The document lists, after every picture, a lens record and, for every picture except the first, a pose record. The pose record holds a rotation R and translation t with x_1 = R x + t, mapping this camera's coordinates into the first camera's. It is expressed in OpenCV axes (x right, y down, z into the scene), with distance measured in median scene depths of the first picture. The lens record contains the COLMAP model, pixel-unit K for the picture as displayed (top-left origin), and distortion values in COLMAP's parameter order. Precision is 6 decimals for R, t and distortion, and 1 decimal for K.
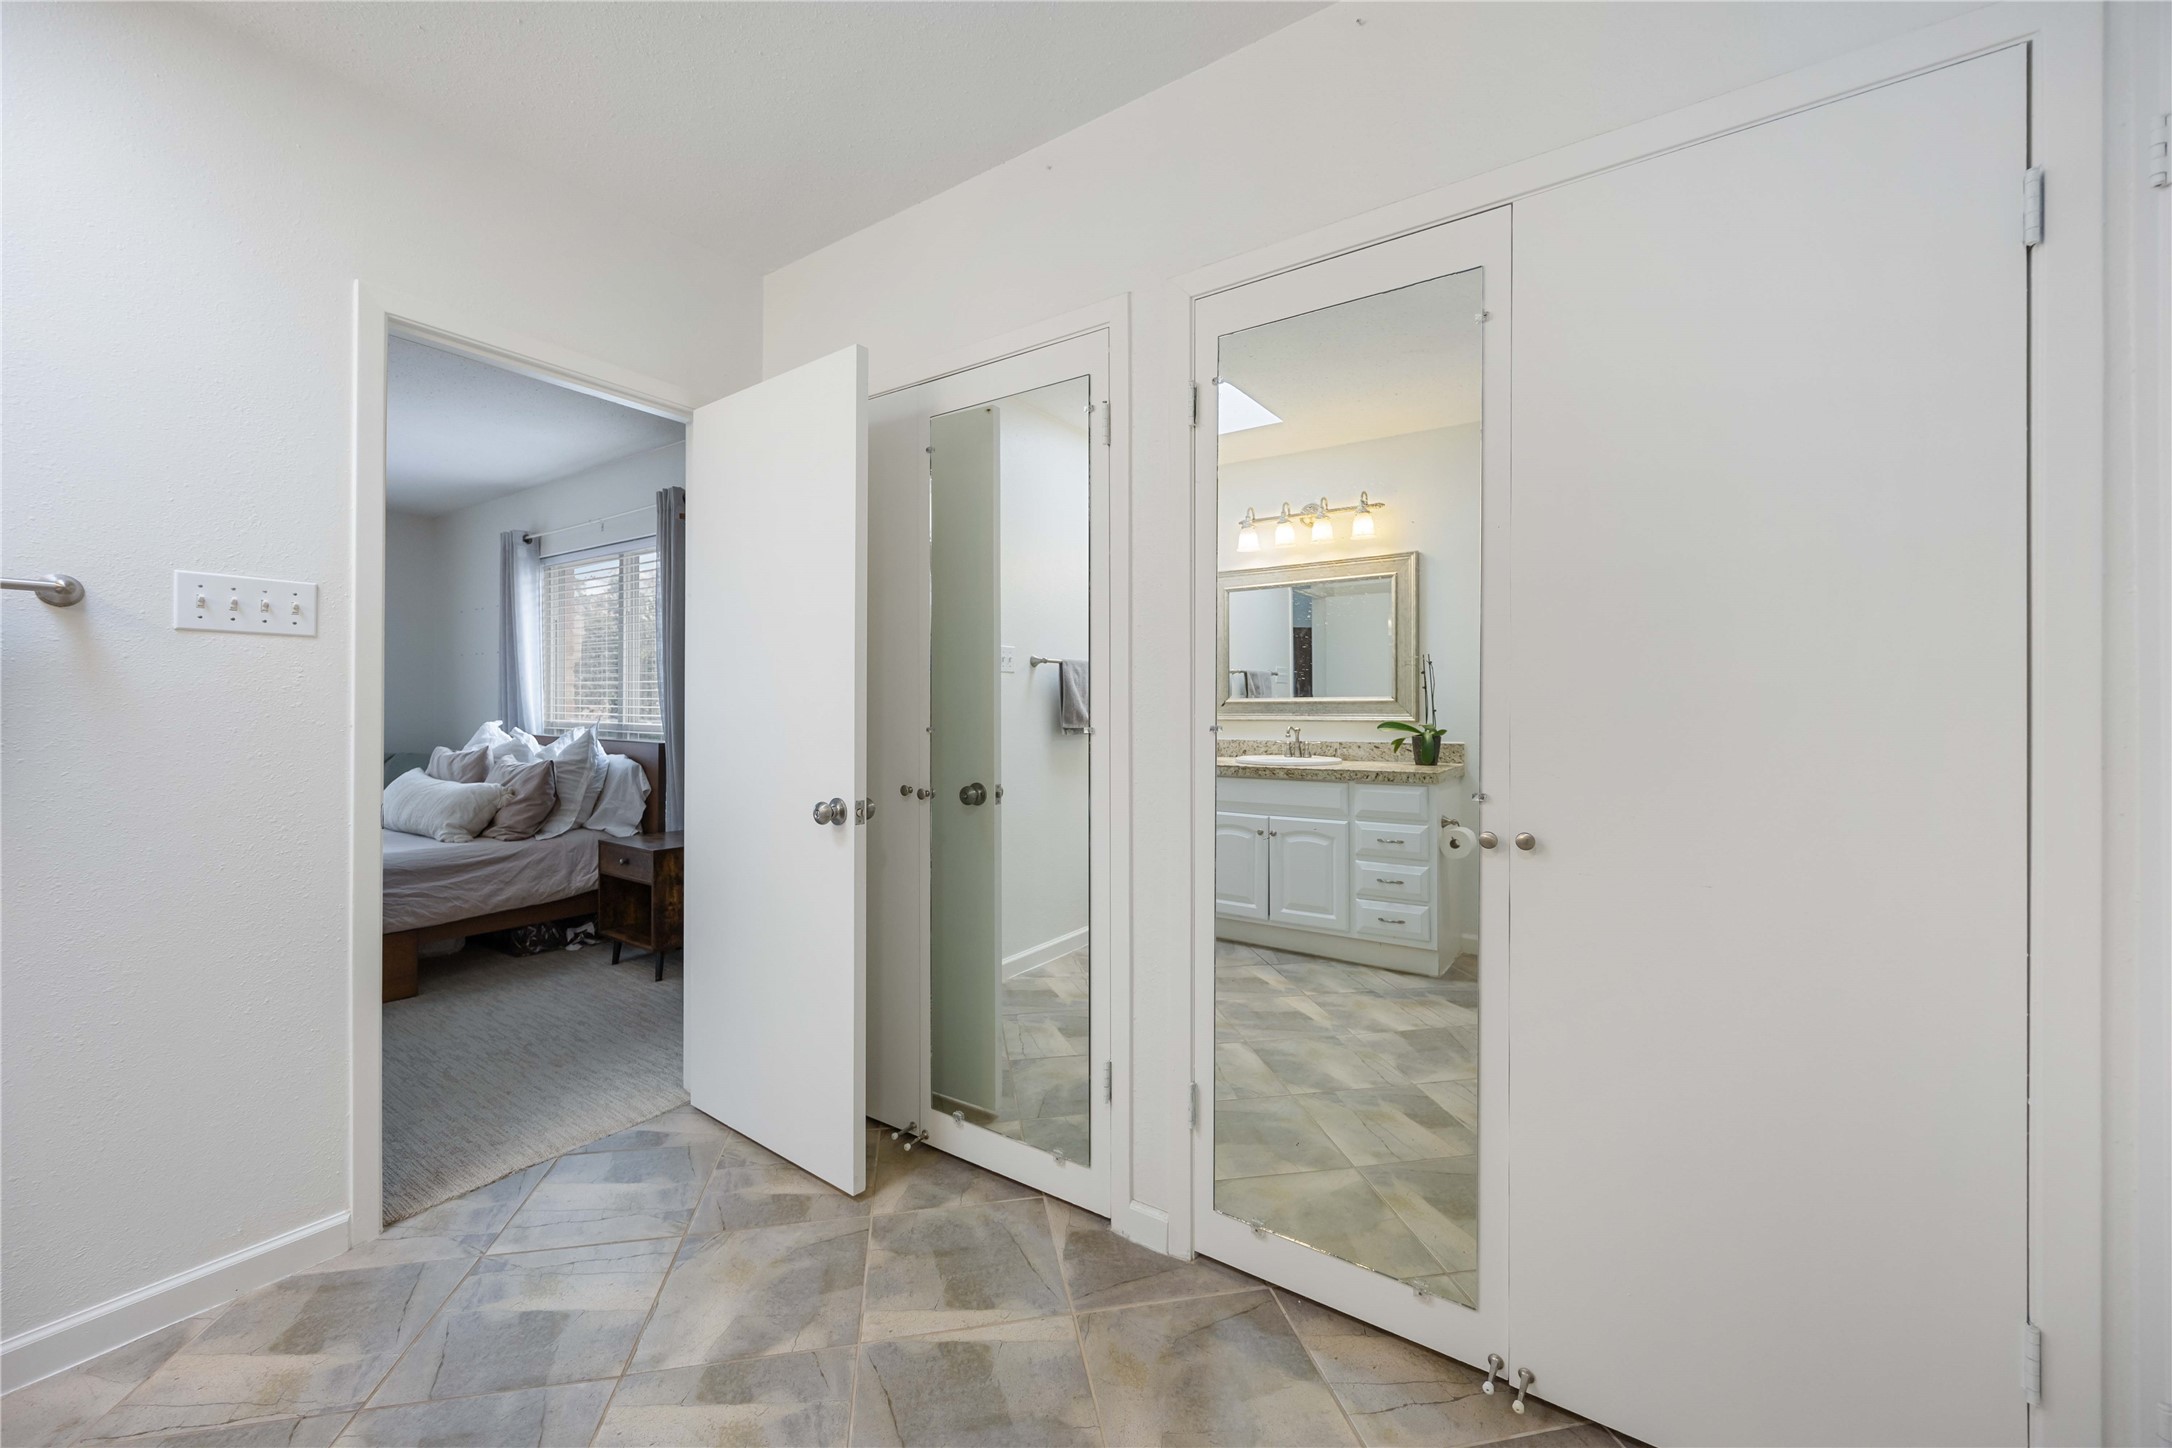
lens RADIAL K [[845.3, 0, 1078.5], [0, 845.3, 706.8], [0, 0, 1]] dist [-0.000570, 0.000046]
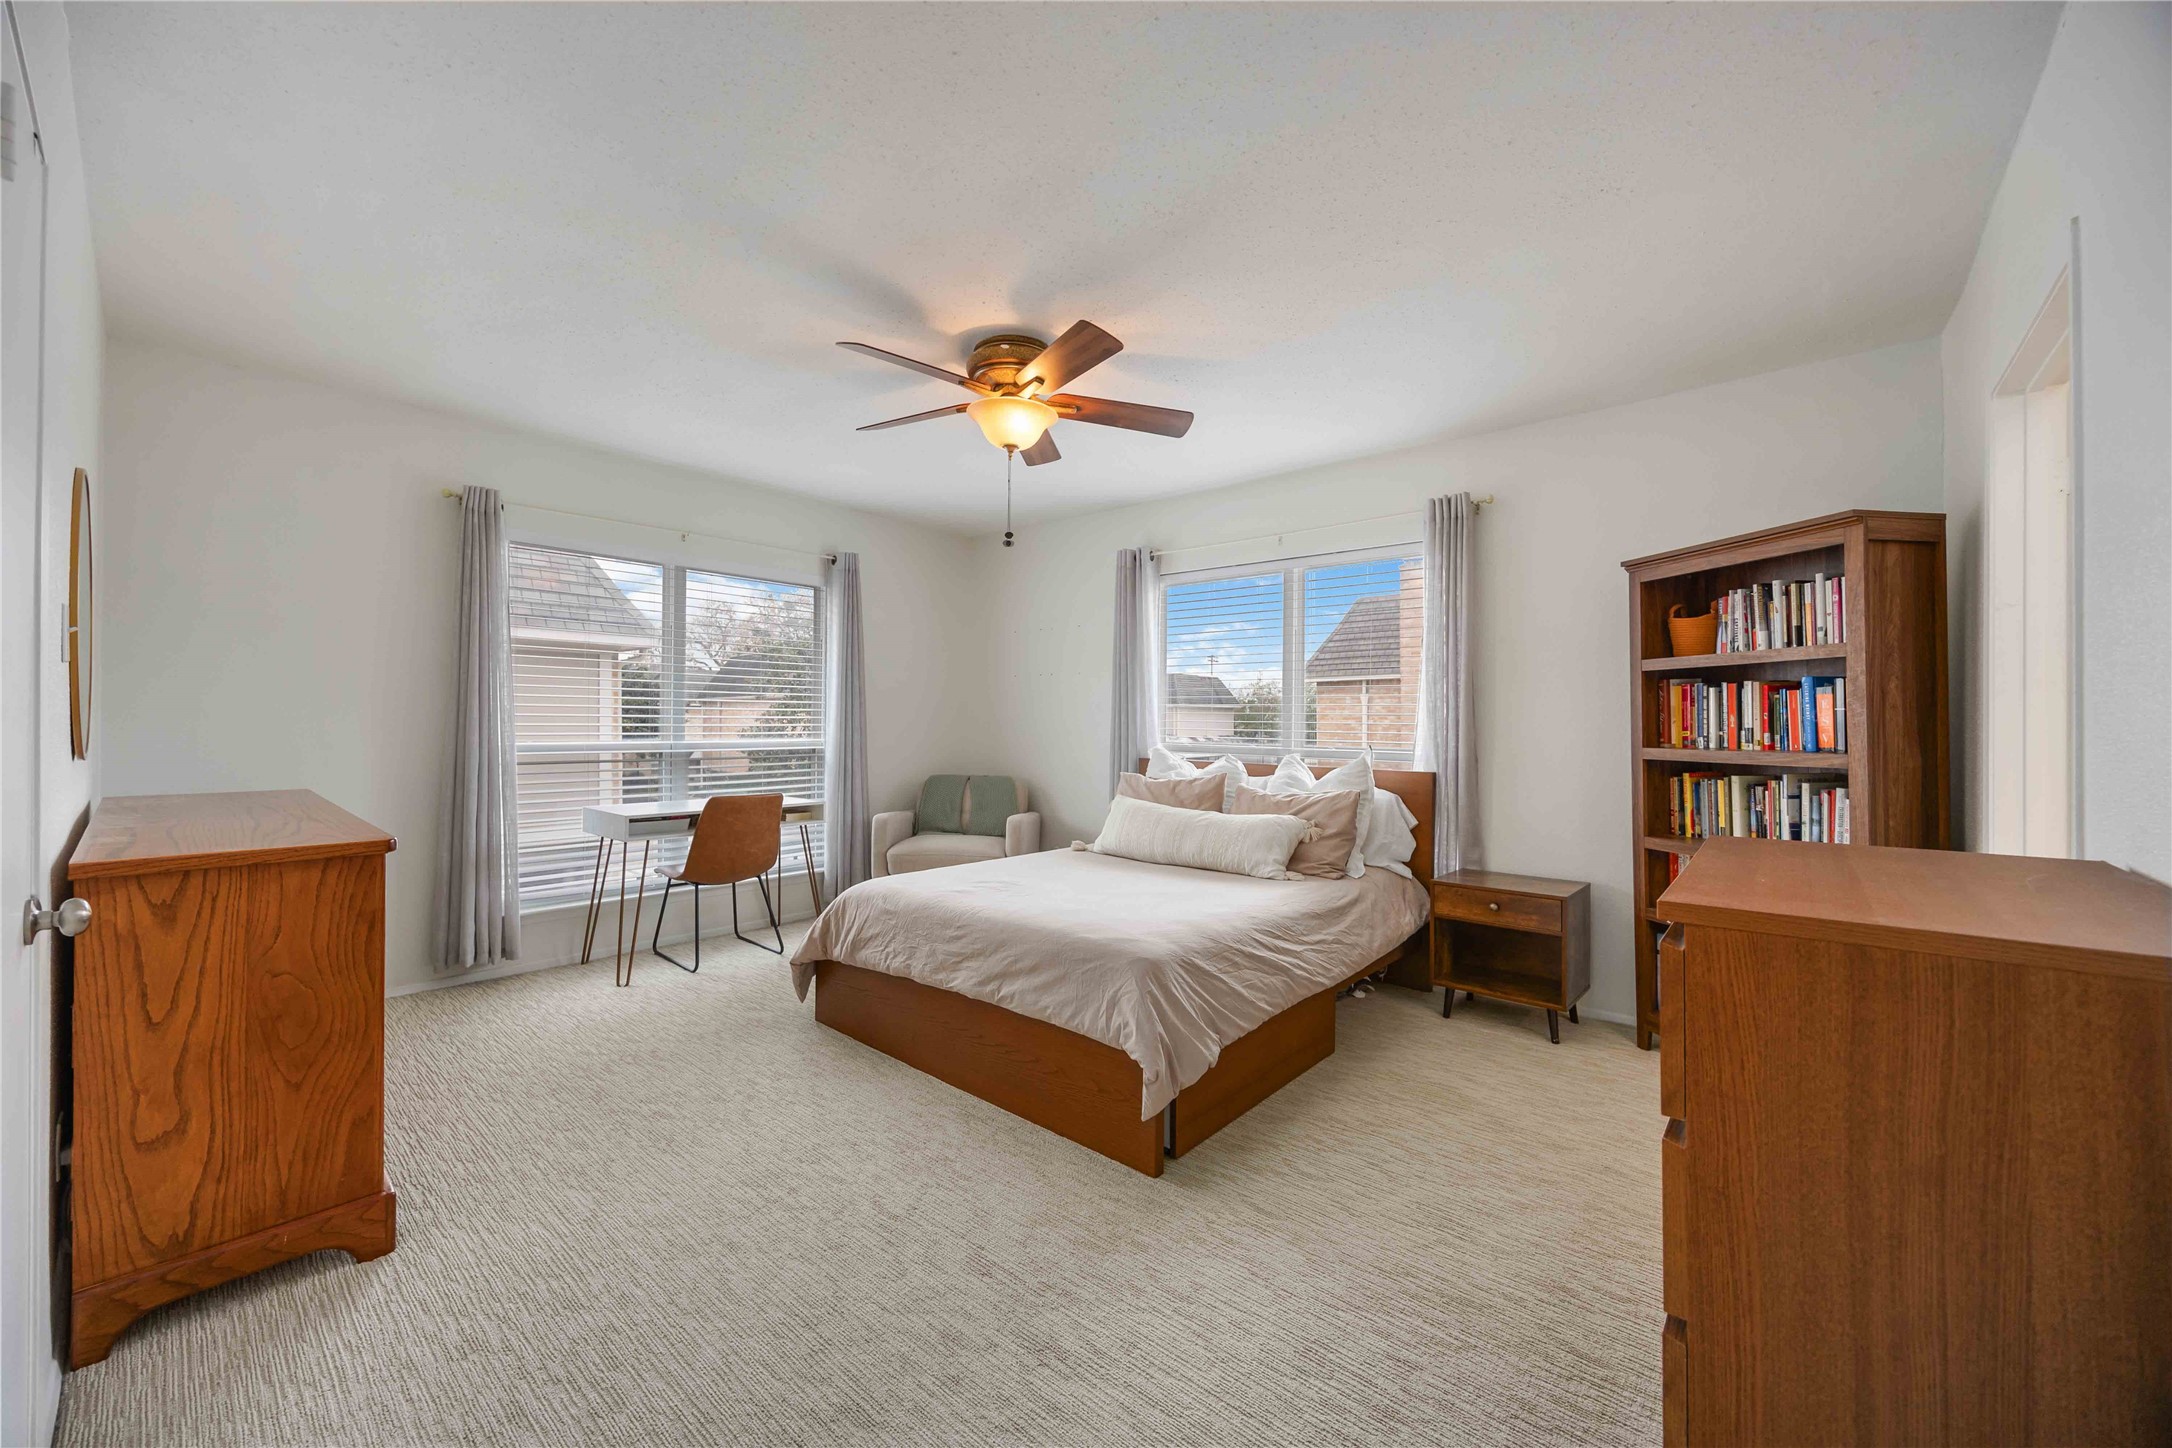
lens RADIAL K [[827.0, 0, 1086.0], [0, 827.0, 724.0], [0, 0, 1]] dist [-0.002824, -0.000293]
pose [[0.994858, 0.005646, -0.101119, -0.850080], [-0.005297, 0.999979, 0.003716, -0.013292], [0.101138, -0.003162, 0.994867, 0.072077]]
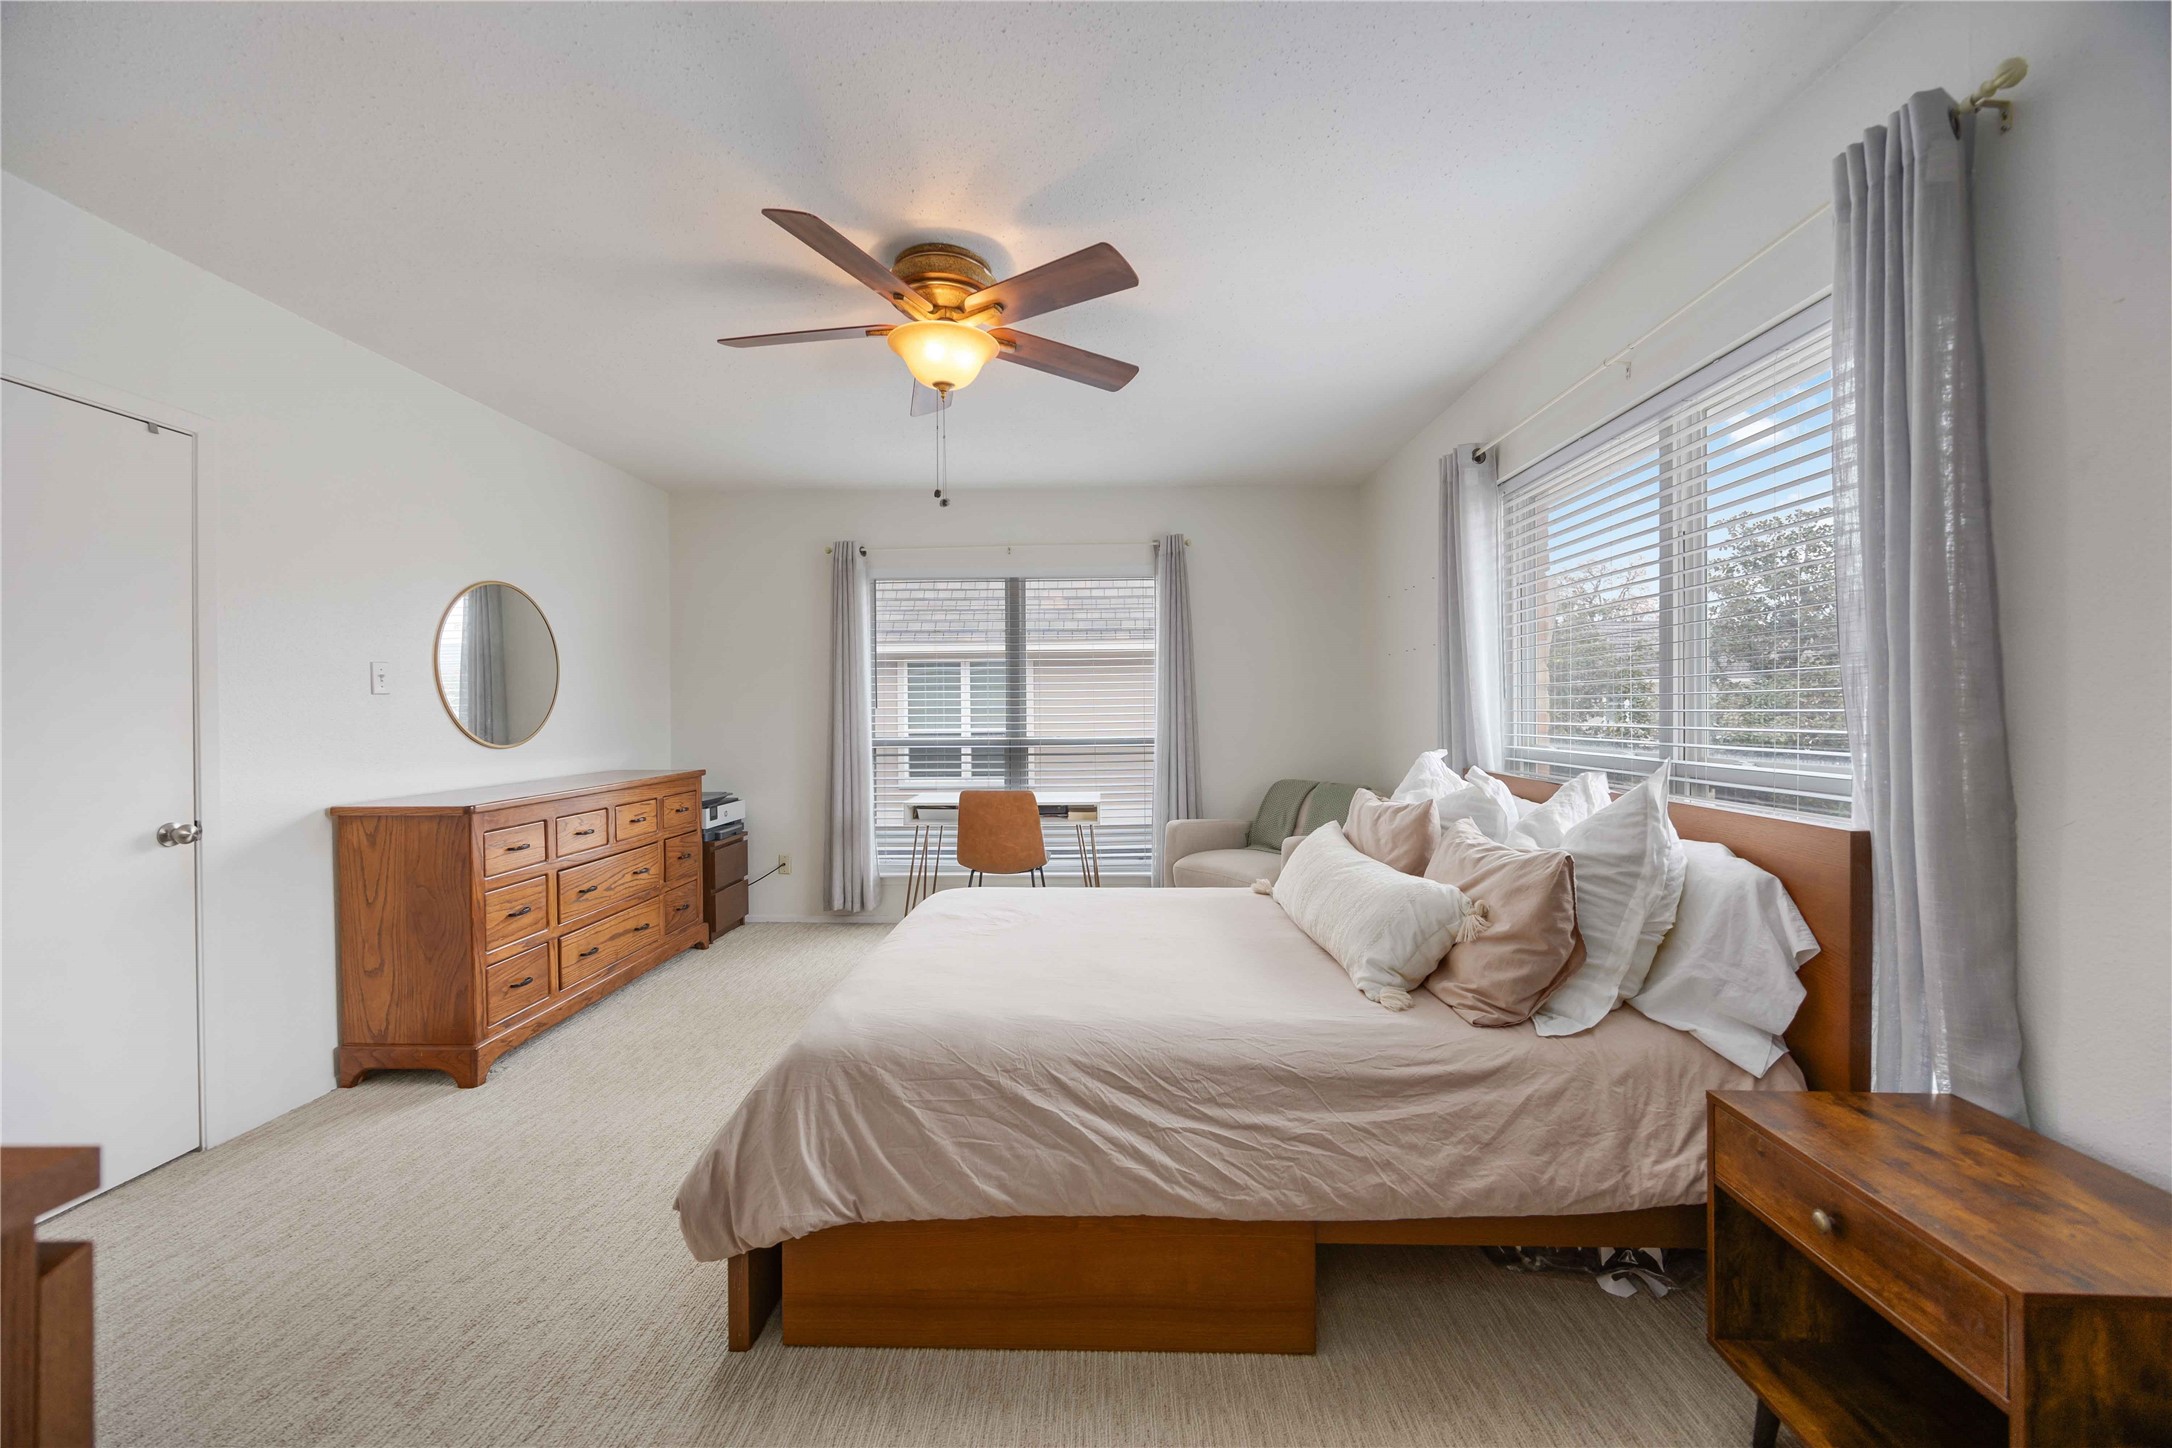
lens RADIAL K [[827.0, 0, 1086.0], [0, 827.0, 724.0], [0, 0, 1]] dist [-0.002824, -0.000293]
pose [[0.556933, 0.000960, -0.830557, -0.417054], [0.008890, 0.999935, 0.007117, -0.011270], [0.830510, -0.011347, 0.556888, 0.567416]]
